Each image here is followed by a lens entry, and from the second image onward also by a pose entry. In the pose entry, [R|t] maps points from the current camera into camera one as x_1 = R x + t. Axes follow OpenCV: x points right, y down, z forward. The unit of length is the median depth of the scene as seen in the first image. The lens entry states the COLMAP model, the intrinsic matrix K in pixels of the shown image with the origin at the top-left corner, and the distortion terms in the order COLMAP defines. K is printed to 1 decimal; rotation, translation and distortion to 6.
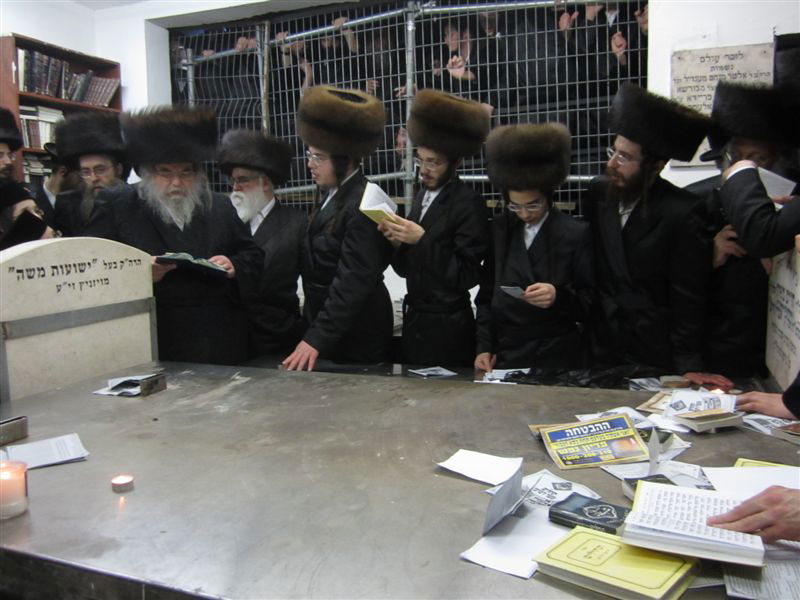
lens RADIAL K [[646.3, 0, 400.3], [0, 646.3, 303.8], [0, 0, 1]] dist [-0.067288, 0.024976]
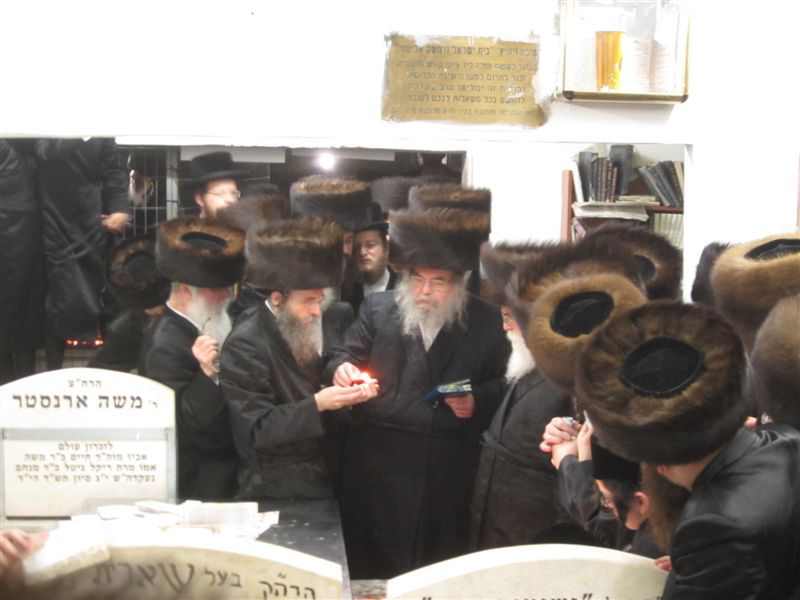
lens RADIAL K [[1363.0, 0, 399.7], [0, 1363.0, 300.4], [0, 0, 1]] dist [-0.177551, 0.000000]
pose [[0.416364, 0.106782, -0.902906, 0.546046], [-0.143801, 0.988314, 0.050571, -0.382886], [0.897754, 0.108783, 0.426853, 0.297366]]
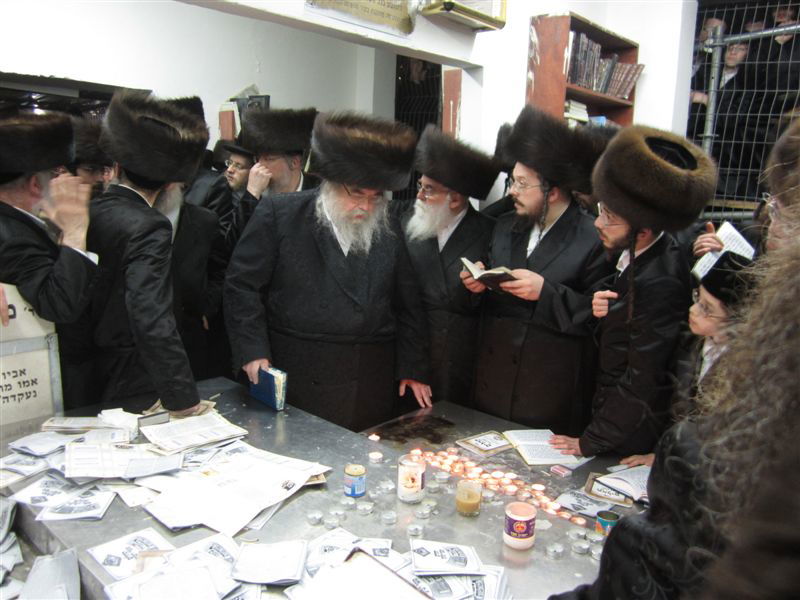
lens RADIAL K [[646.3, 0, 393.3], [0, 646.3, 301.1], [0, 0, 1]] dist [-0.067288, 0.024976]
pose [[0.922395, 0.109918, -0.370277, -0.831847], [-0.092593, 0.993626, 0.064303, -0.159036], [0.374985, -0.025028, 0.926693, 0.249169]]
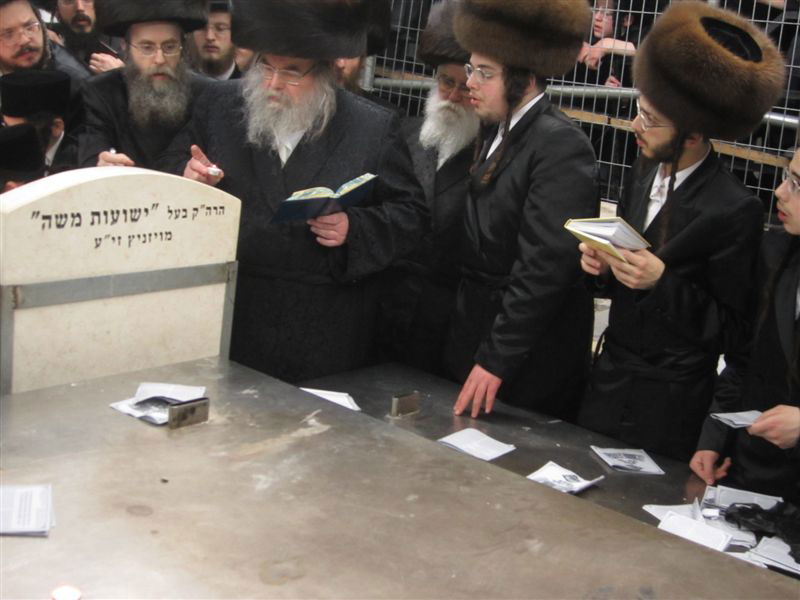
lens RADIAL K [[997.1, 0, 401.2], [0, 997.1, 309.5], [0, 0, 1]] dist [-0.121742, 0.000000]
pose [[0.940539, 0.204258, -0.271413, 0.091023], [-0.176375, 0.976519, 0.123702, -0.141956], [0.290307, -0.068476, 0.954480, 0.041656]]
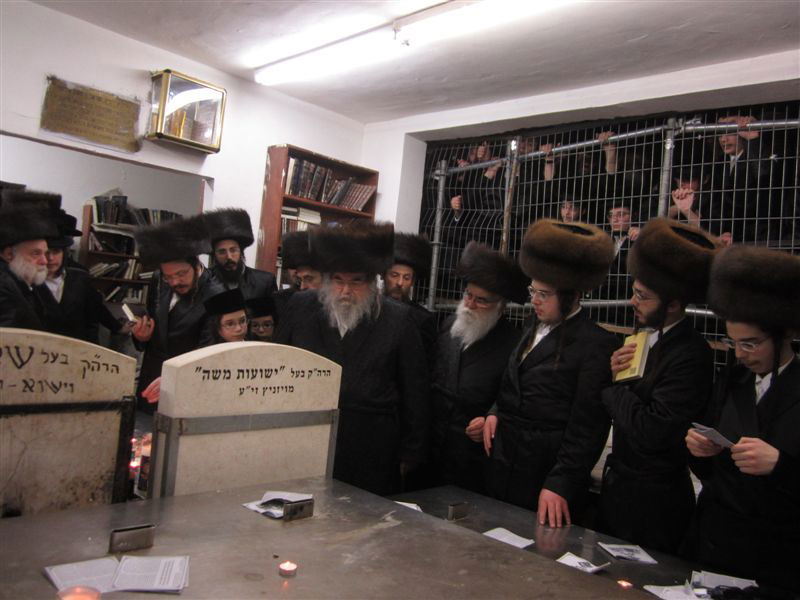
lens RADIAL K [[646.3, 0, 399.3], [0, 646.3, 305.9], [0, 0, 1]] dist [-0.067288, 0.024976]
pose [[0.913427, 0.102151, -0.393975, 0.088271], [-0.159492, 0.980410, -0.115577, -0.077546], [0.374450, 0.168407, 0.911826, 0.118224]]
